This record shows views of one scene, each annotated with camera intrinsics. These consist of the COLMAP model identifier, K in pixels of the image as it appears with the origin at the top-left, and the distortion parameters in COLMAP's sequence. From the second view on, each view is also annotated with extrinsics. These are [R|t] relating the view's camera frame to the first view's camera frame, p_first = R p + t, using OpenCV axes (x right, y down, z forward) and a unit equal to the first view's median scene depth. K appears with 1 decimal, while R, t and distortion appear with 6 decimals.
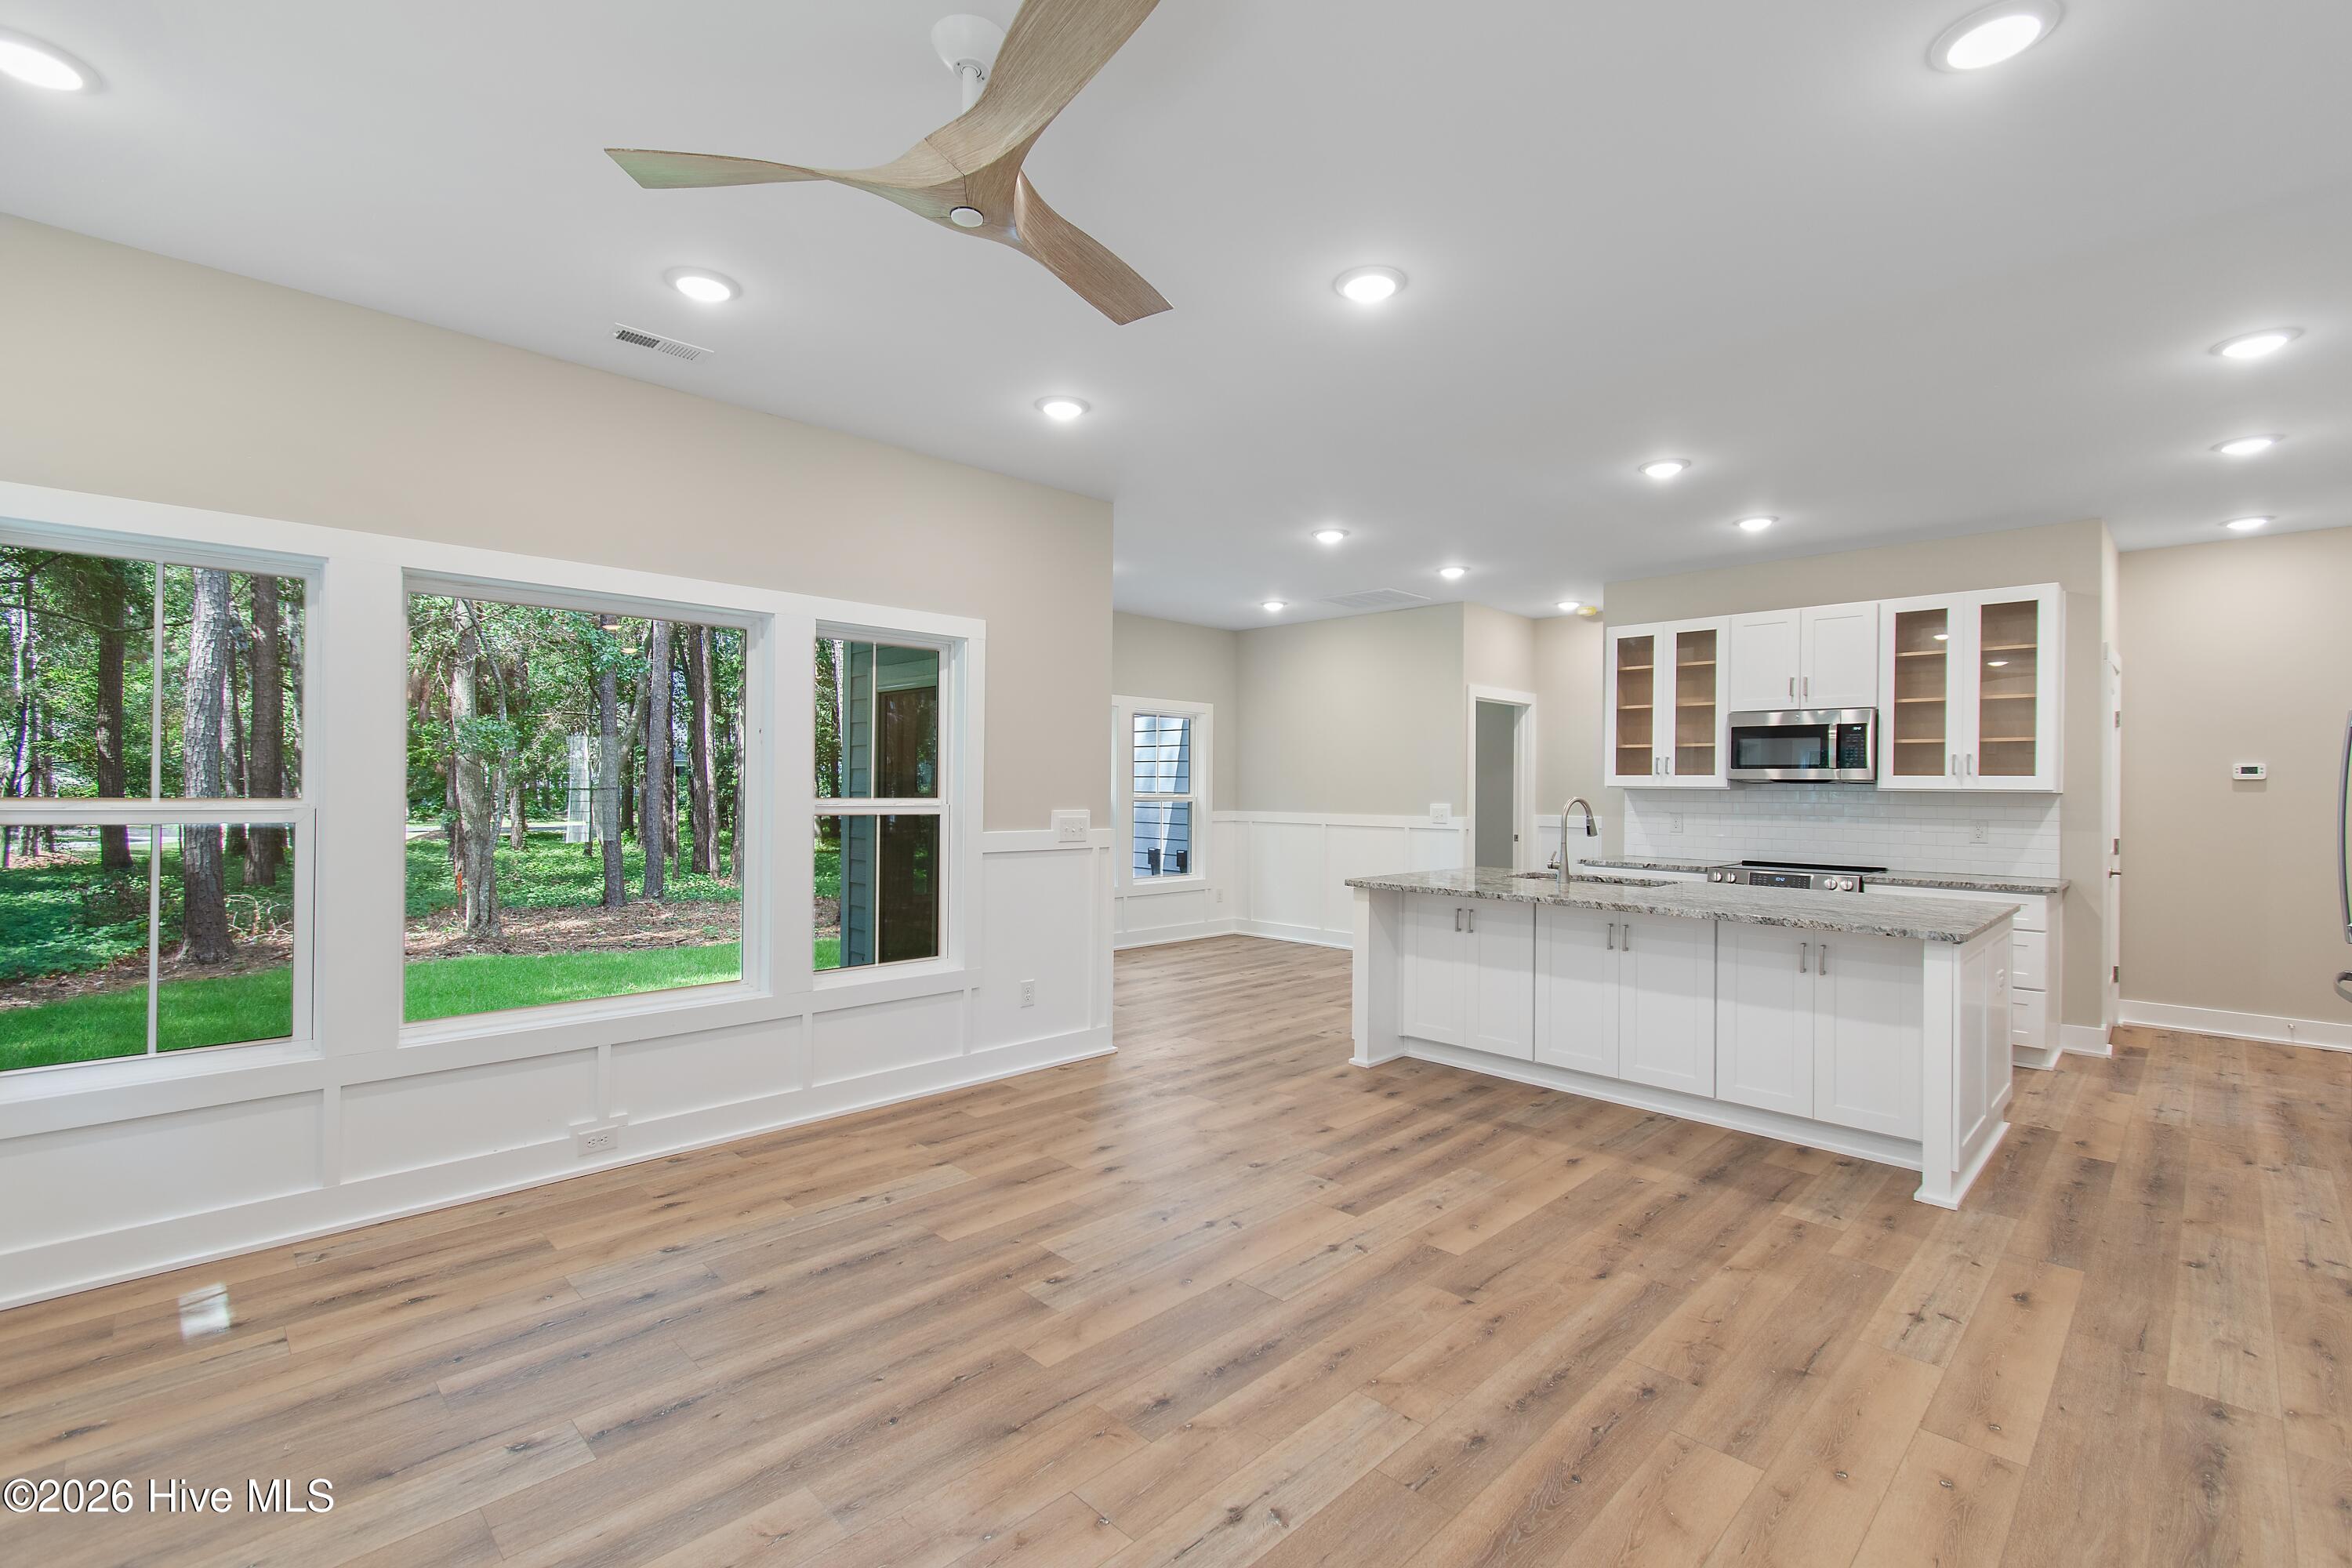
lens RADIAL K [[1034.0, 0, 1179.2], [0, 1034.0, 787.7], [0, 0, 1]] dist [0.001905, -0.001738]
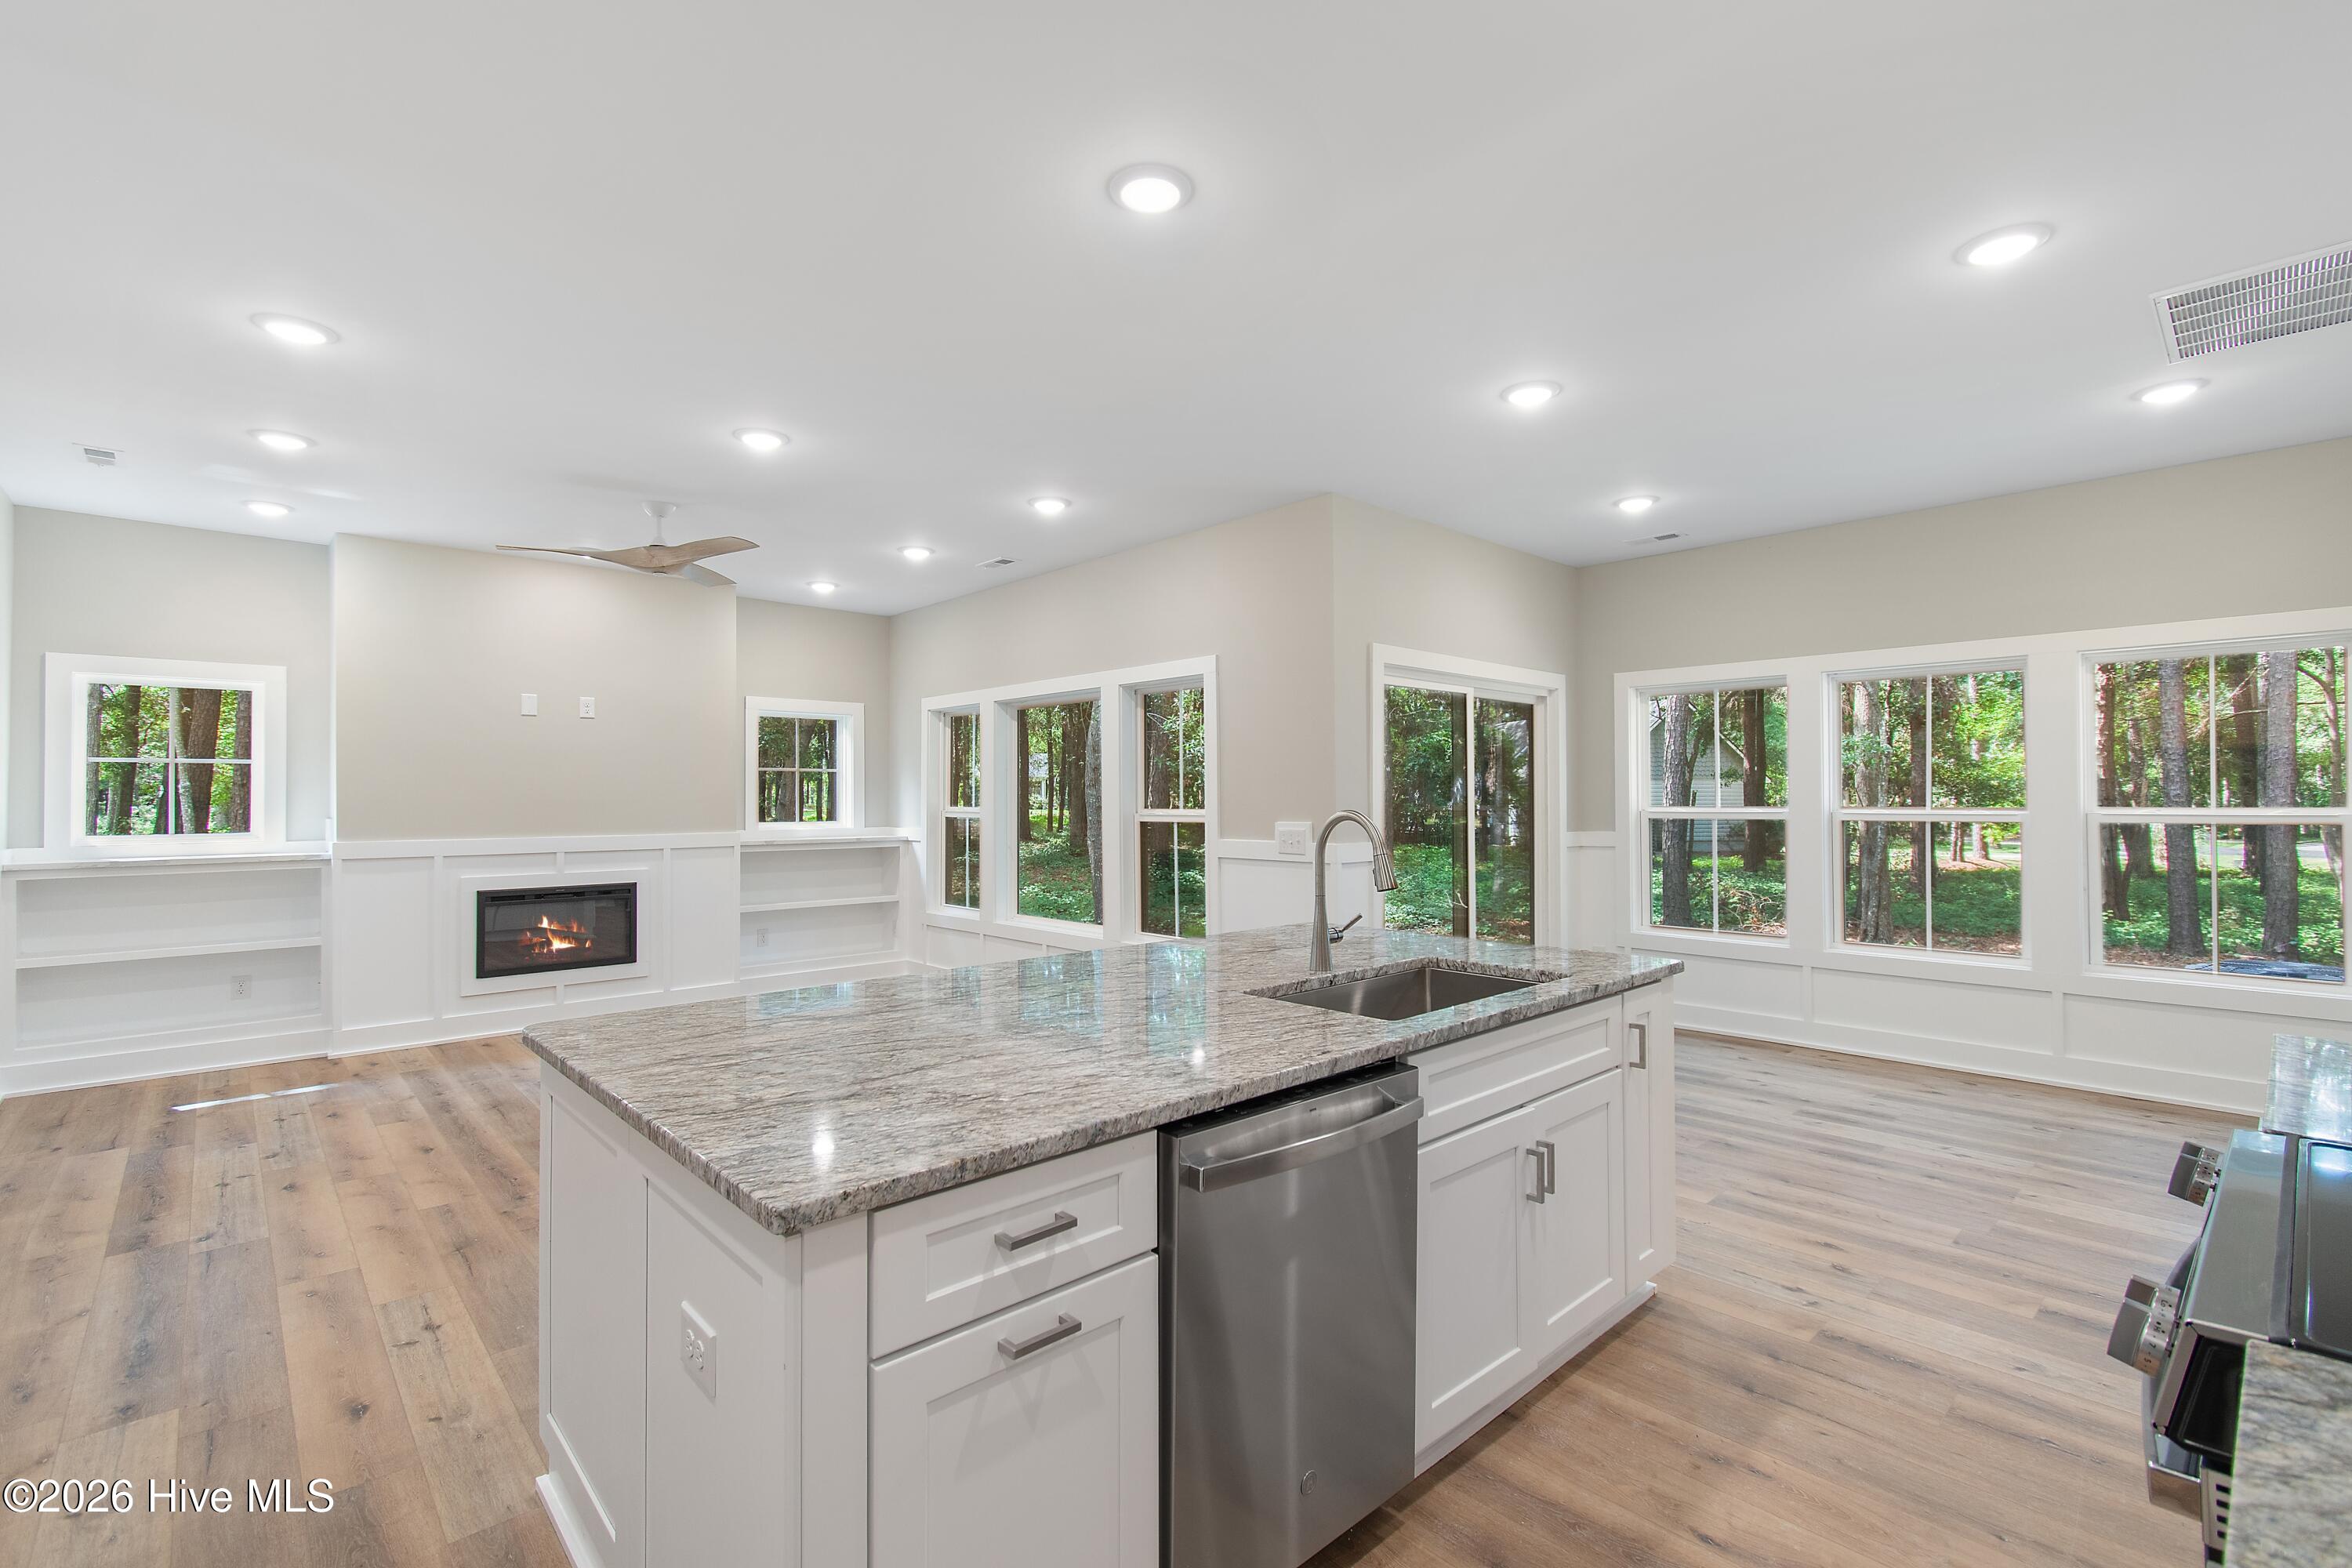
lens RADIAL K [[1034.0, 0, 1181.9], [0, 1034.0, 785.9], [0, 0, 1]] dist [0.001905, -0.001738]
pose [[-0.026505, -0.019673, -0.999455, 1.646320], [0.000675, 0.999806, -0.019698, 0.010445], [0.999648, -0.001197, -0.026486, 1.694156]]
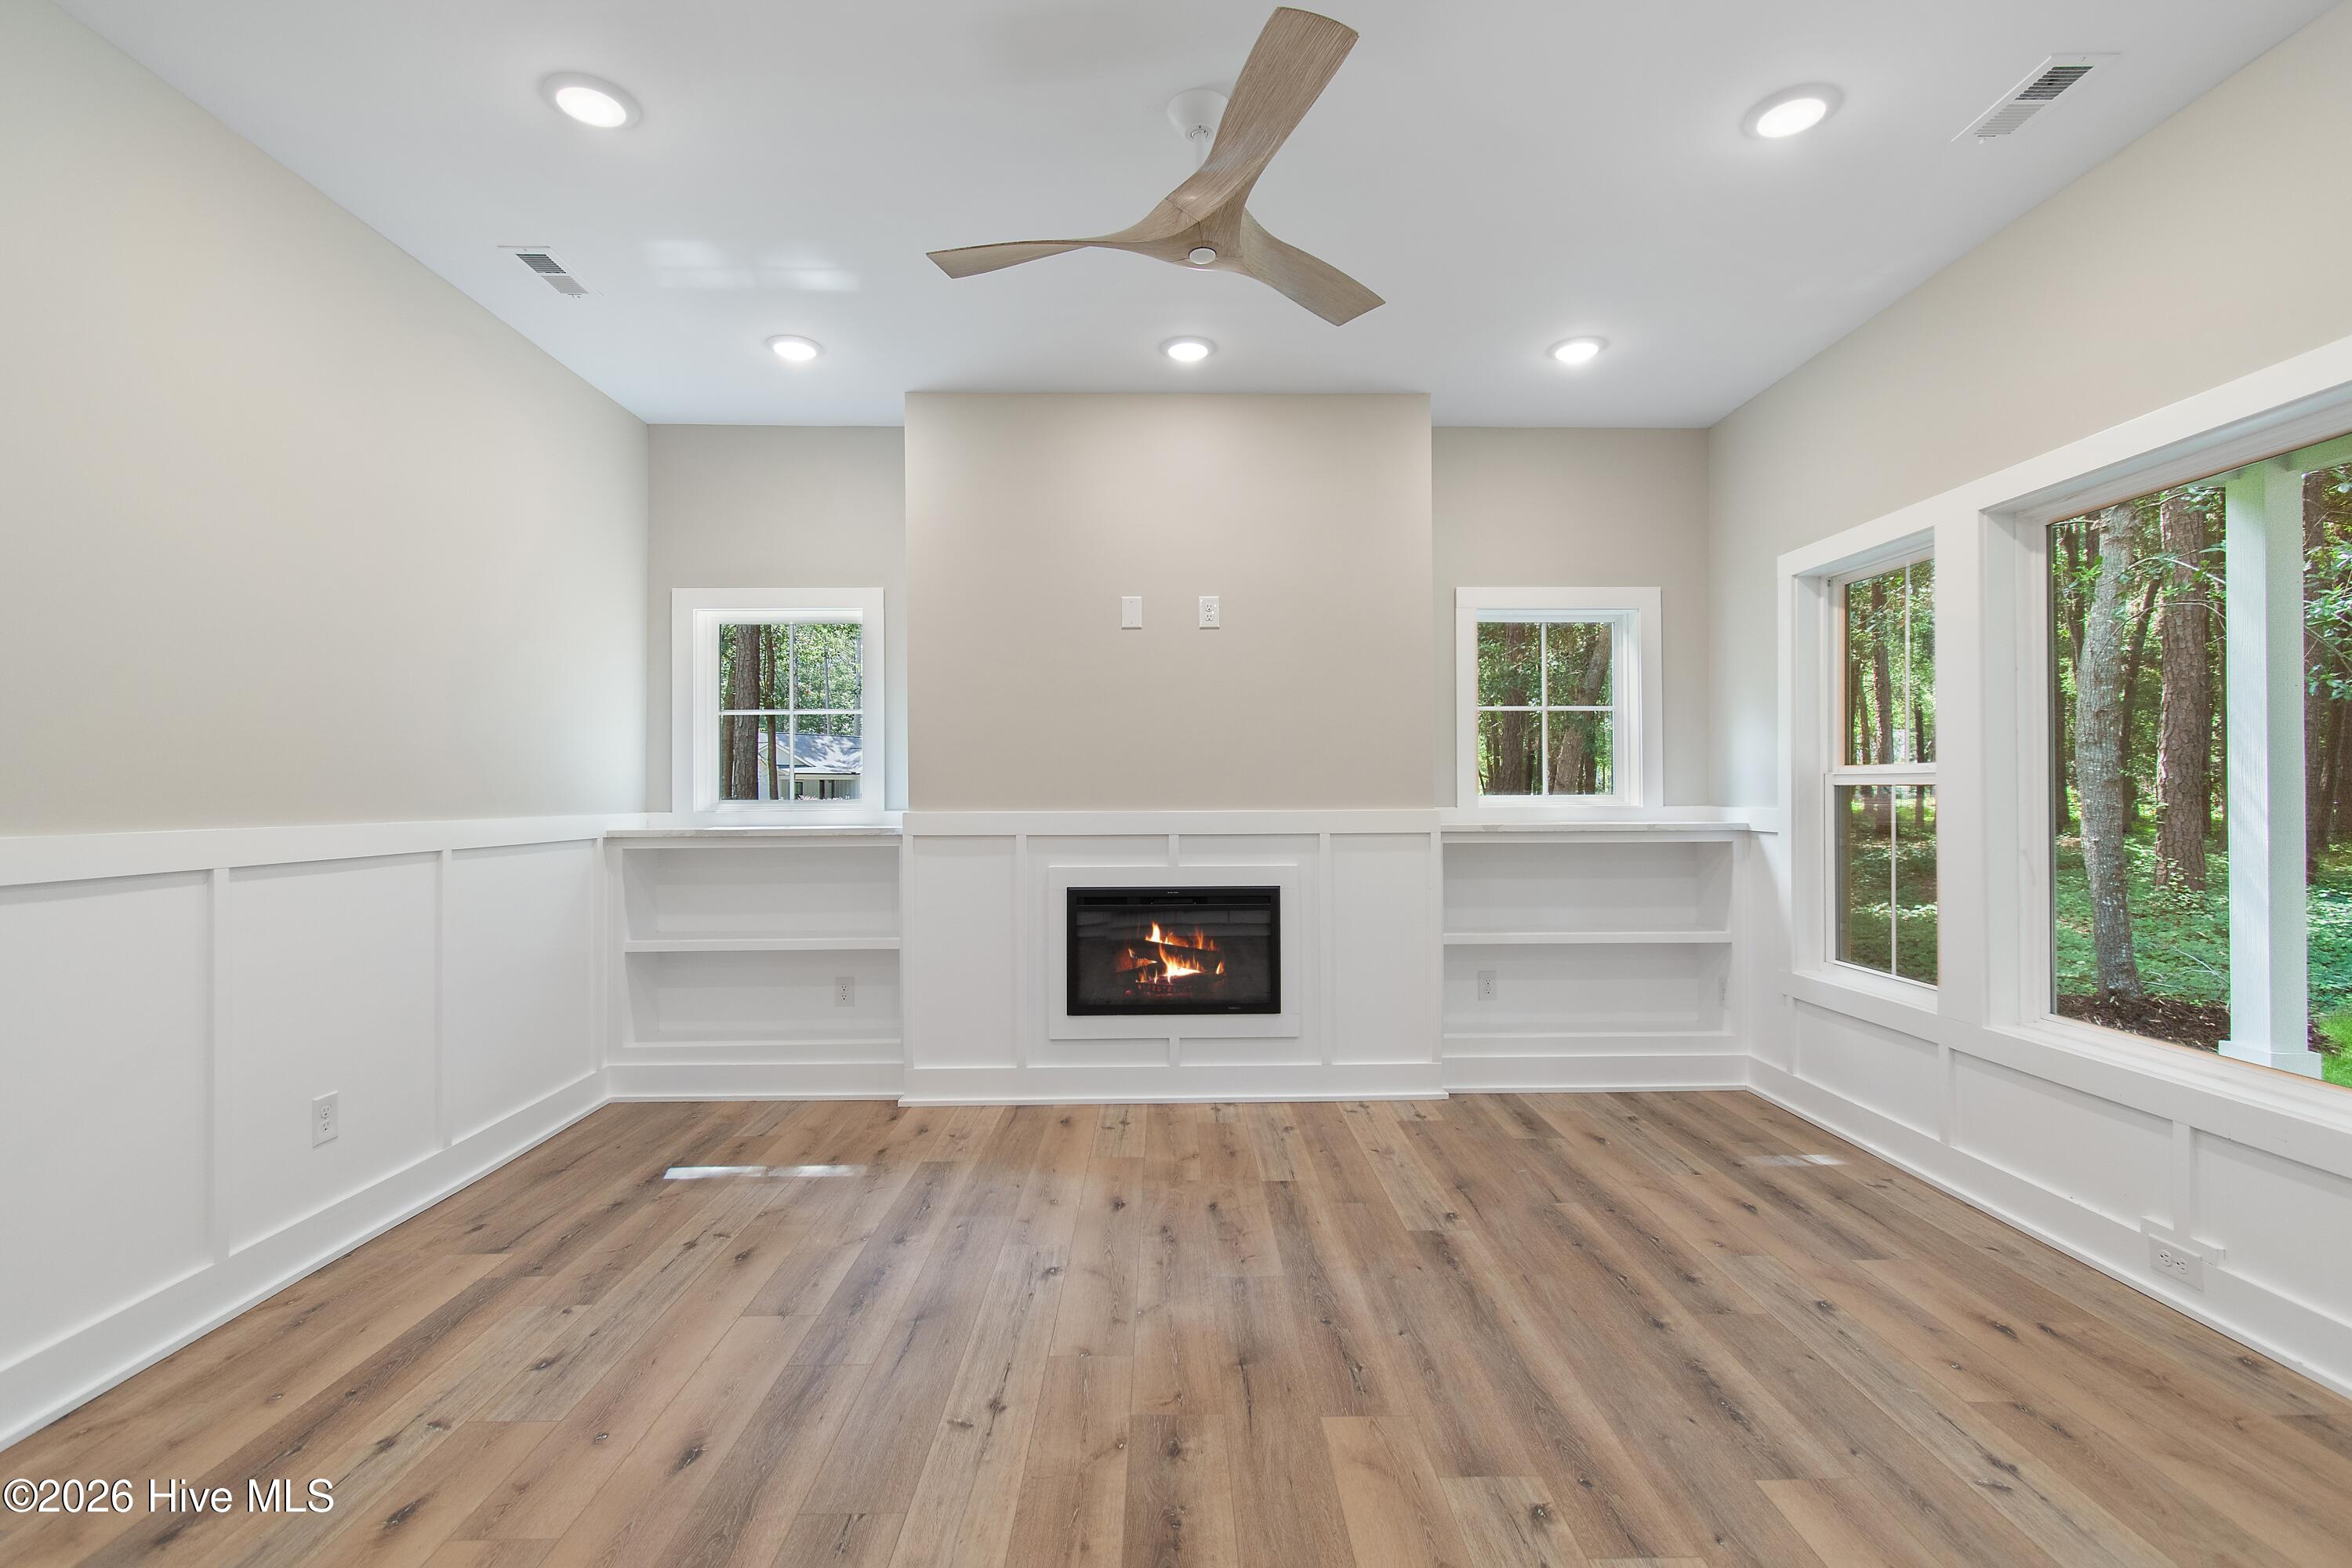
lens RADIAL K [[1034.0, 0, 1177.5], [0, 1034.0, 777.1], [0, 0, 1]] dist [0.001905, -0.001738]
pose [[-0.692084, -0.014878, -0.721663, 0.489222], [-0.003296, 0.999842, -0.017451, 0.053596], [0.721809, -0.009699, -0.692024, 1.308477]]
